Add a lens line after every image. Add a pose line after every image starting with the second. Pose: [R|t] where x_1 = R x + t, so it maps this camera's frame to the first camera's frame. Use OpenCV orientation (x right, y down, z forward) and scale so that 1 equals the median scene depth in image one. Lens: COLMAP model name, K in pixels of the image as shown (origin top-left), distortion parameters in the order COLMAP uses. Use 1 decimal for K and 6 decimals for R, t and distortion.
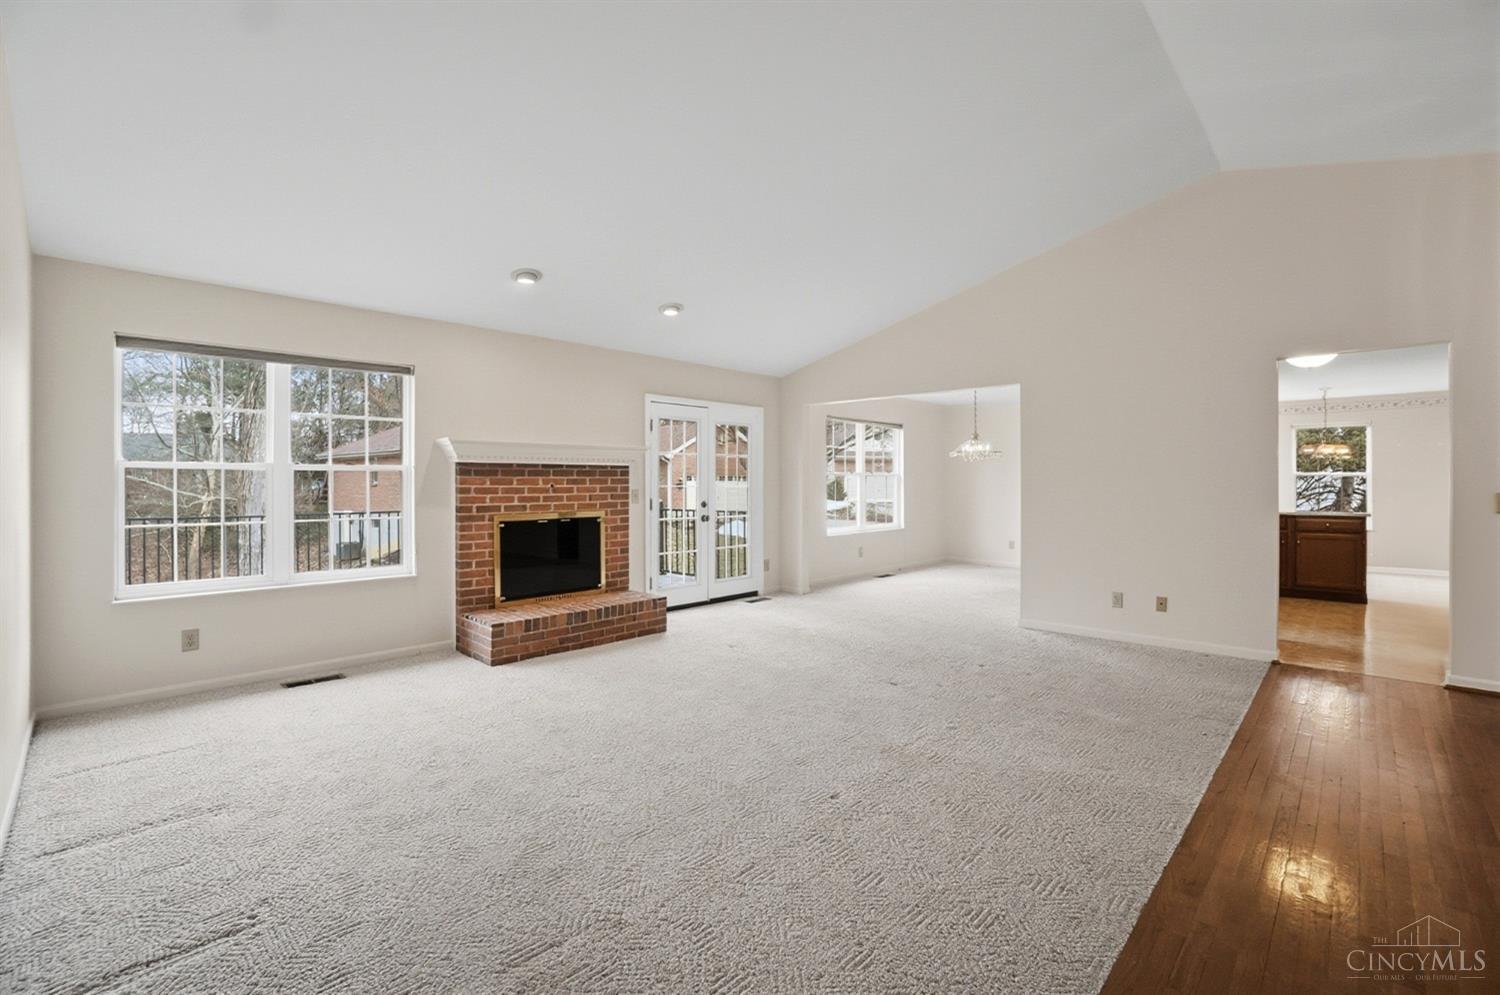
lens RADIAL K [[661.3, 0, 743.2], [0, 661.3, 488.7], [0, 0, 1]] dist [-0.026388, 0.000737]
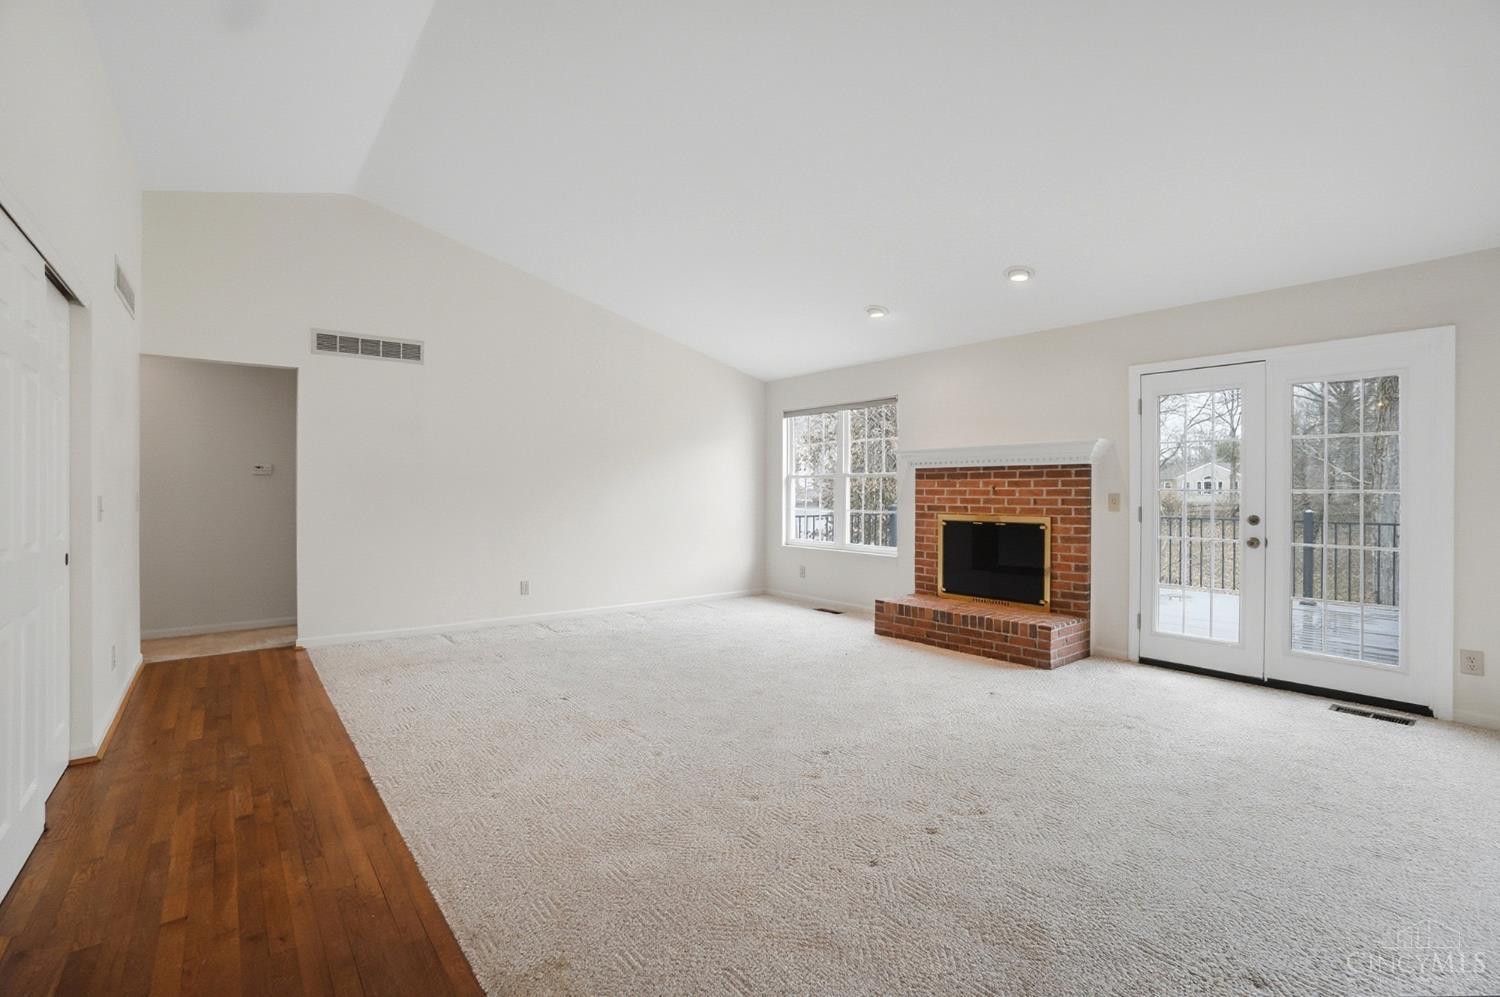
lens RADIAL K [[661.3, 0, 745.6], [0, 661.3, 491.5], [0, 0, 1]] dist [-0.026388, 0.000737]
pose [[-0.097731, 0.006886, -0.995189, 0.734788], [-0.007989, 0.999938, 0.007704, -0.004083], [0.995181, 0.008703, -0.097670, 0.734517]]
